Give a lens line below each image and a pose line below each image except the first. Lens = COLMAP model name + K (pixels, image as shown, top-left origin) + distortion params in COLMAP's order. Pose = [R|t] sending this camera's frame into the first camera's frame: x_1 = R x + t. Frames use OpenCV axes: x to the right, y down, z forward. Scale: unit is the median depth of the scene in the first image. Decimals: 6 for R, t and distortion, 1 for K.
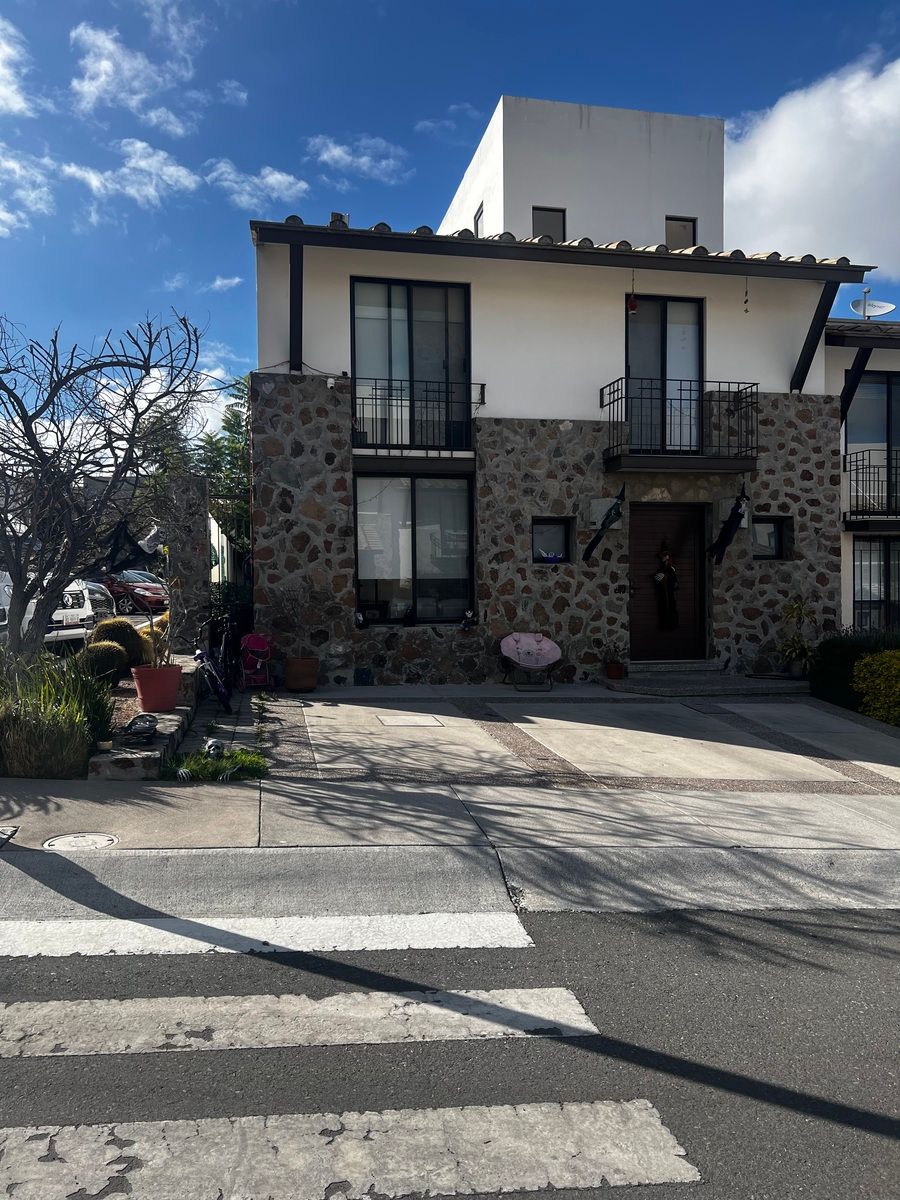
lens RADIAL K [[904.7, 0, 448.3], [0, 904.7, 603.0], [0, 0, 1]] dist [0.036053, -0.018239]
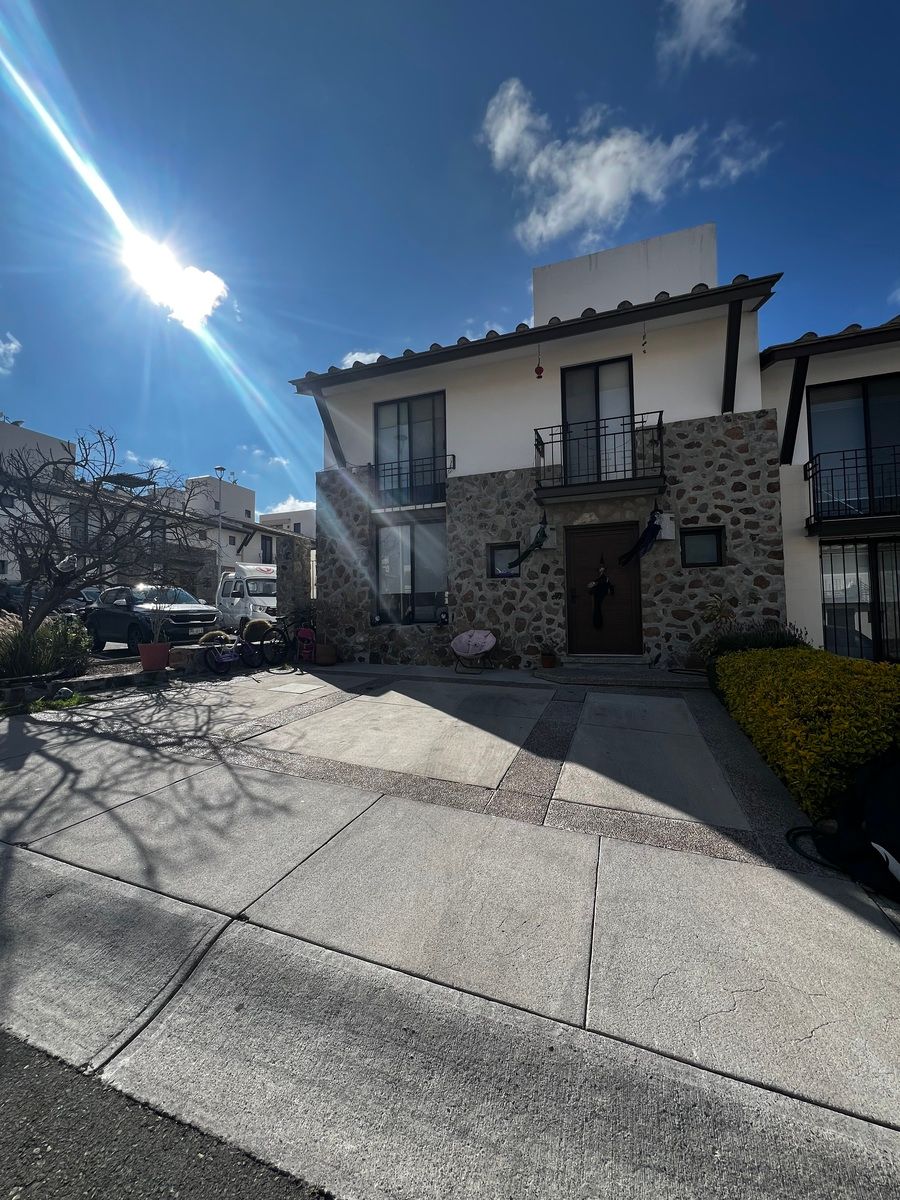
lens RADIAL K [[479.3, 0, 449.0], [0, 479.3, 597.9], [0, 0, 1]] dist [-0.000424, 0.000043]
pose [[0.854914, -0.028455, -0.517989, 0.406259], [-0.000369, 0.998461, -0.055458, 0.024212], [0.518770, 0.047602, 0.853588, 0.355426]]
